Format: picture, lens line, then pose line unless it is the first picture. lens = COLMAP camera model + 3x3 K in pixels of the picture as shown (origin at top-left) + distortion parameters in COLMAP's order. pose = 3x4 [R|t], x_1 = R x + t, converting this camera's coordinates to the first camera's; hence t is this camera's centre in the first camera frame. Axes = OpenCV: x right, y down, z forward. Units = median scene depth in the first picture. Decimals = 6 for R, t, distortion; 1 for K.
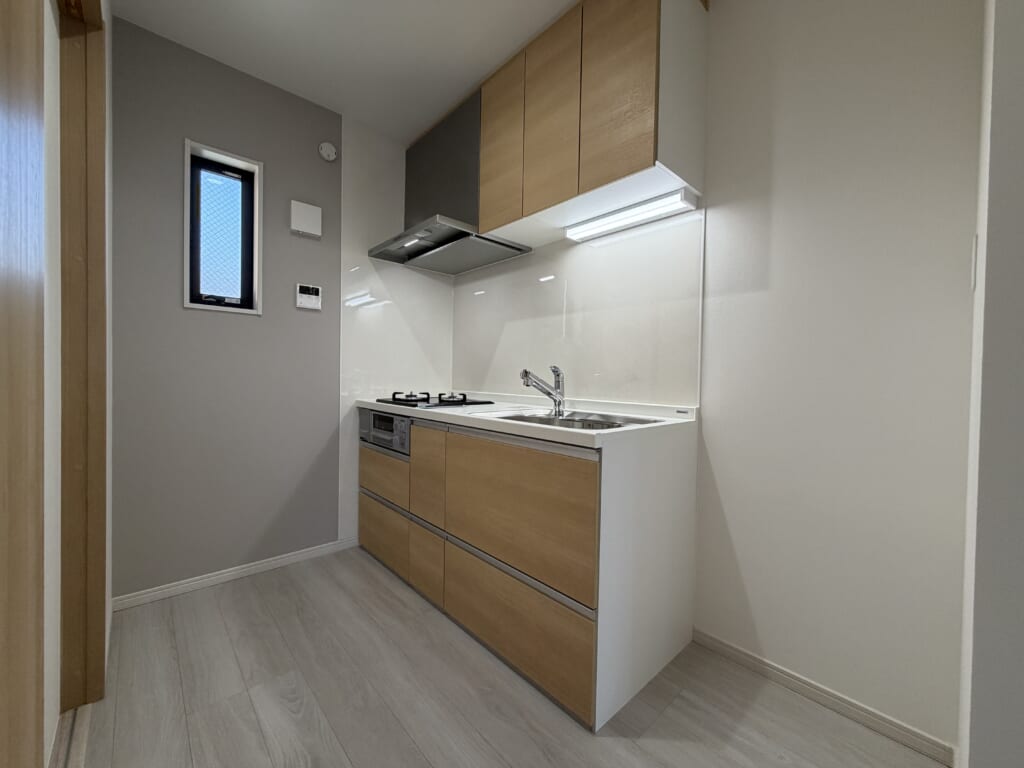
lens RADIAL K [[406.2, 0, 511.2], [0, 406.2, 384.1], [0, 0, 1]] dist [-0.001058, 0.000092]
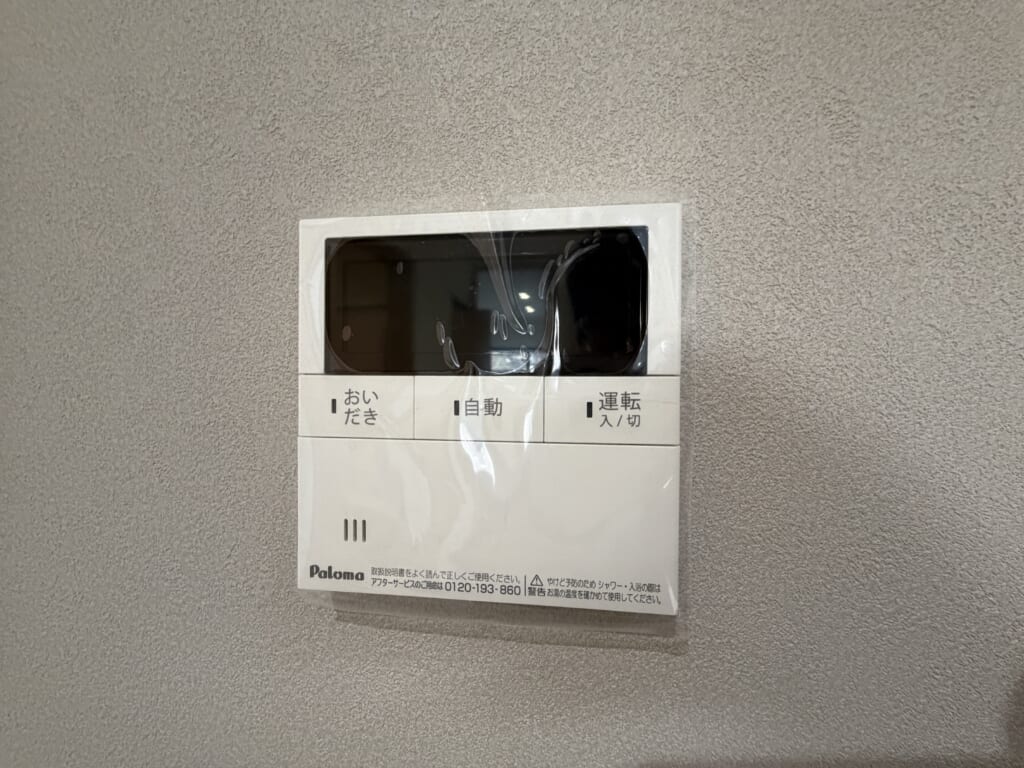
lens RADIAL K [[406.2, 0, 511.8], [0, 406.2, 384.0], [0, 0, 1]] dist [-0.001058, 0.000092]
pose [[0.658030, -0.017266, -0.752794, -0.450826], [-0.004021, 0.999642, -0.026442, -0.216921], [0.752981, 0.020427, 0.657725, 0.967552]]
